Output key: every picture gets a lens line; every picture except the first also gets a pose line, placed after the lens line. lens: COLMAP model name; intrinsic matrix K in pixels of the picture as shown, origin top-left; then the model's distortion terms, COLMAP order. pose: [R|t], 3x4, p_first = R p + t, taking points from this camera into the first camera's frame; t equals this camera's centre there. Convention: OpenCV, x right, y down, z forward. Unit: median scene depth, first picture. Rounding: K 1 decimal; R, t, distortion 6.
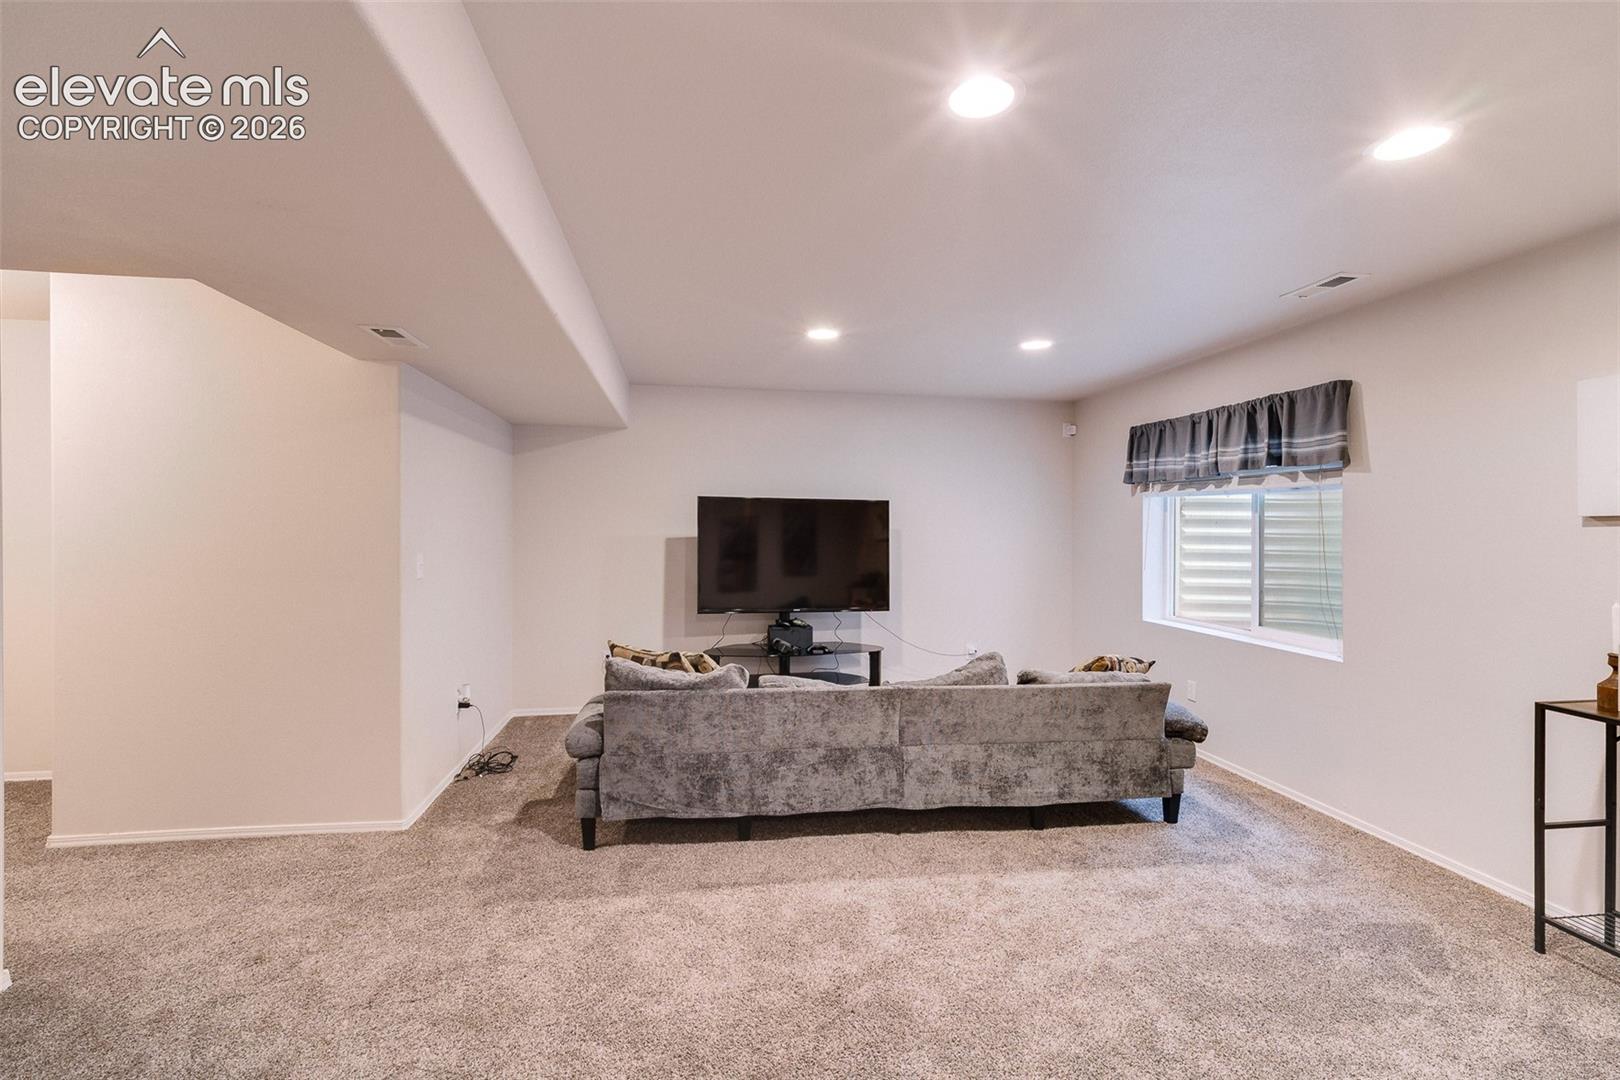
lens RADIAL K [[700.4, 0, 801.2], [0, 700.4, 536.5], [0, 0, 1]] dist [0.006361, -0.004274]
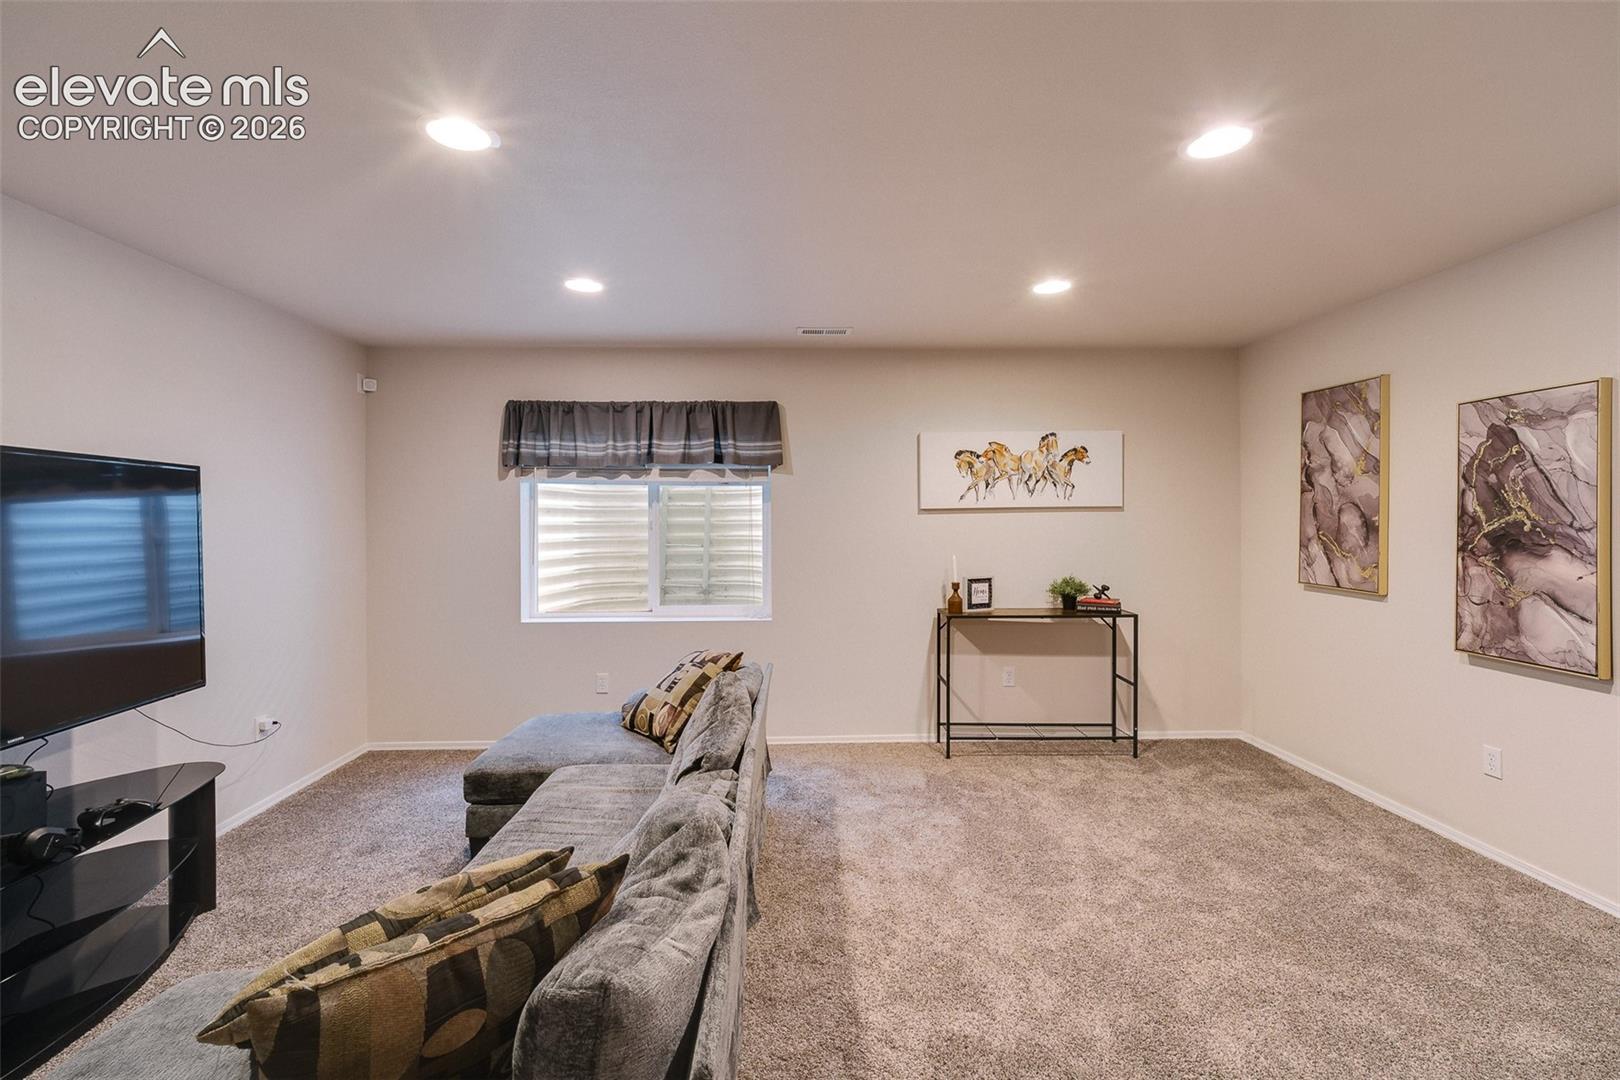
lens RADIAL K [[700.4, 0, 780.0], [0, 700.4, 517.4], [0, 0, 1]] dist [0.006361, -0.004274]
pose [[0.126275, -0.000975, 0.991995, -0.420293], [0.016581, 0.999862, -0.001128, -0.006829], [-0.991857, 0.016591, 0.126274, 0.687755]]
